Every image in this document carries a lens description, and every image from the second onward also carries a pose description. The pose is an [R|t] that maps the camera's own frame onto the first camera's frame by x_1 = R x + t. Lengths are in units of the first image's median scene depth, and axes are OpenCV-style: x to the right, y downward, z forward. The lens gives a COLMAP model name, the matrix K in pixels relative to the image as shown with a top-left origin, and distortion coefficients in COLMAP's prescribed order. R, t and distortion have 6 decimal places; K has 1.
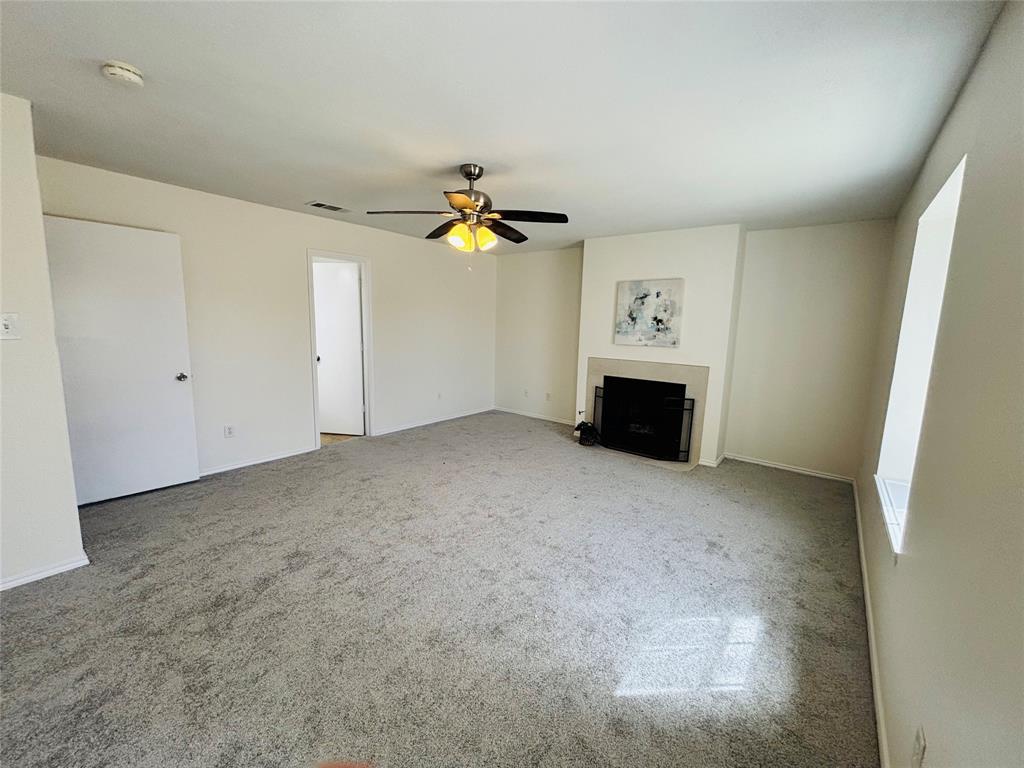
lens RADIAL K [[411.0, 0, 512.0], [0, 411.0, 384.0], [0, 0, 1]] dist [0.006692, 0.000299]
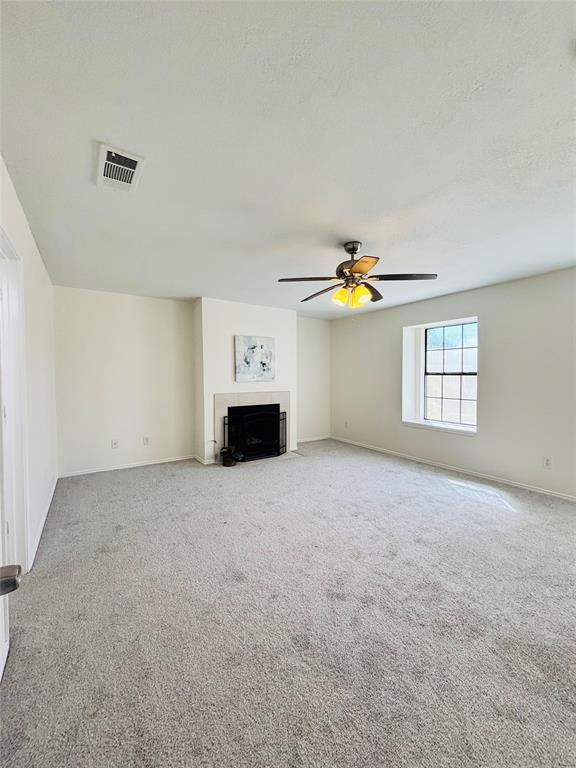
lens RADIAL K [[308.2, 0, 289.8], [0, 308.2, 376.3], [0, 0, 1]] dist [0.006692, 0.000299]
pose [[0.307763, -0.034381, 0.950842, -0.670653], [0.150998, 0.988447, -0.013134, -0.079535], [-0.939405, 0.147618, 0.309399, 0.562764]]
